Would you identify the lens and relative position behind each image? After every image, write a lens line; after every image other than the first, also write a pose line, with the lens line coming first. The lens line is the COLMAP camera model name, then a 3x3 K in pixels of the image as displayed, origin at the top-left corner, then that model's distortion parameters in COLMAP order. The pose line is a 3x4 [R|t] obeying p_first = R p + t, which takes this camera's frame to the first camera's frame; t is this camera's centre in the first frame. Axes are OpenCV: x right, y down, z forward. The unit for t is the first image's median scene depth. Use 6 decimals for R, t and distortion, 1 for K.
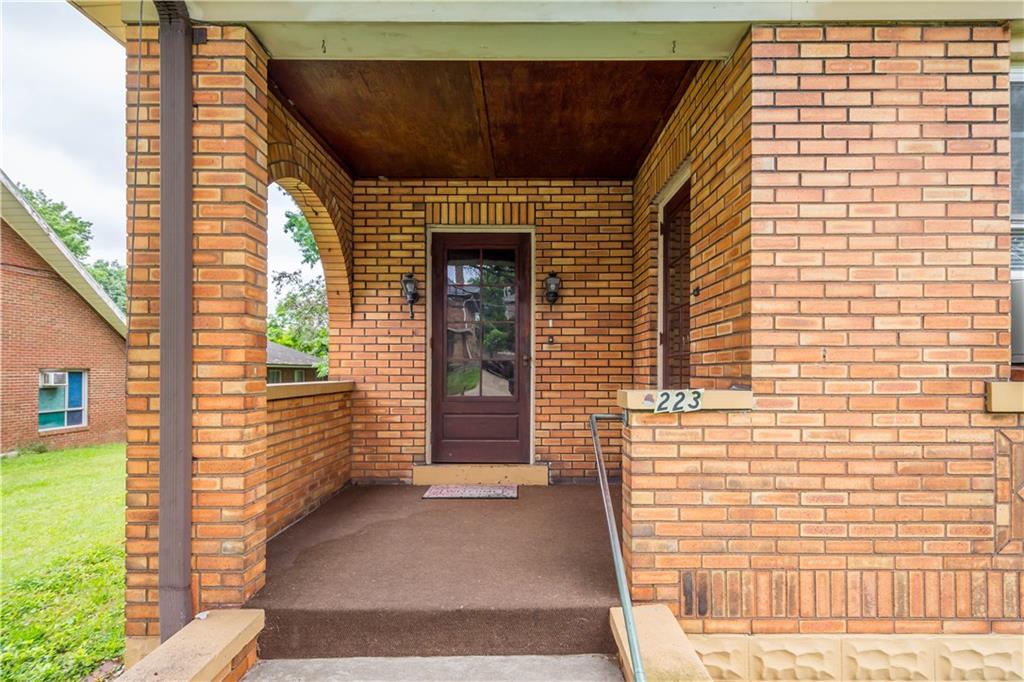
lens RADIAL K [[531.3, 0, 514.2], [0, 531.3, 370.1], [0, 0, 1]] dist [0.002772, 0.000625]
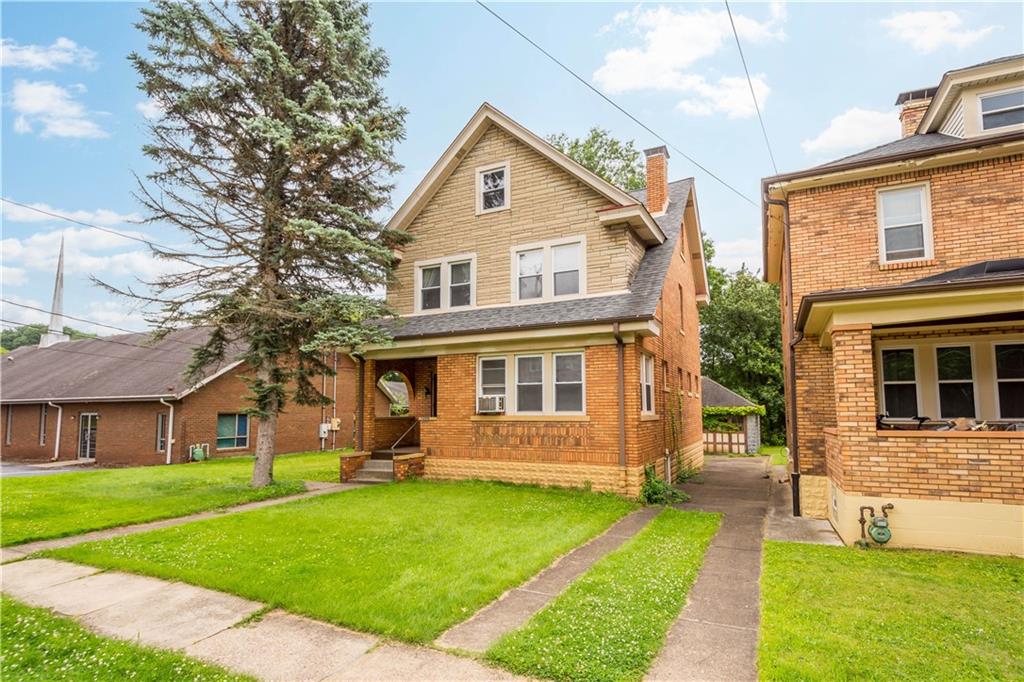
lens RADIAL K [[531.3, 0, 514.2], [0, 531.3, 370.1], [0, 0, 1]] dist [0.002772, 0.000625]
pose [[0.900824, -0.036623, -0.432636, 1.887457], [0.004156, 0.997118, -0.075753, -0.014956], [0.434164, 0.066443, 0.898380, -1.972515]]
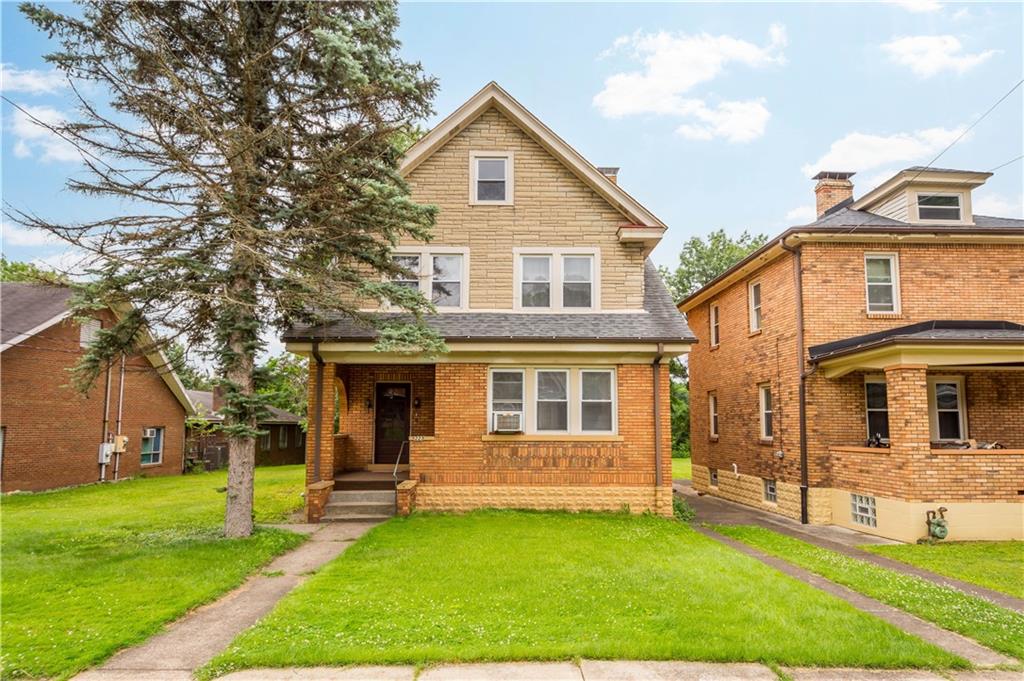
lens RADIAL K [[583.5, 0, 512.9], [0, 583.5, 372.3], [0, 0, 1]] dist [0.007168, -0.000087]
pose [[0.999545, 0.007296, 0.029256, 0.504651], [-0.004656, 0.995993, -0.089305, -0.036944], [-0.029790, 0.089128, 0.995575, -2.238480]]
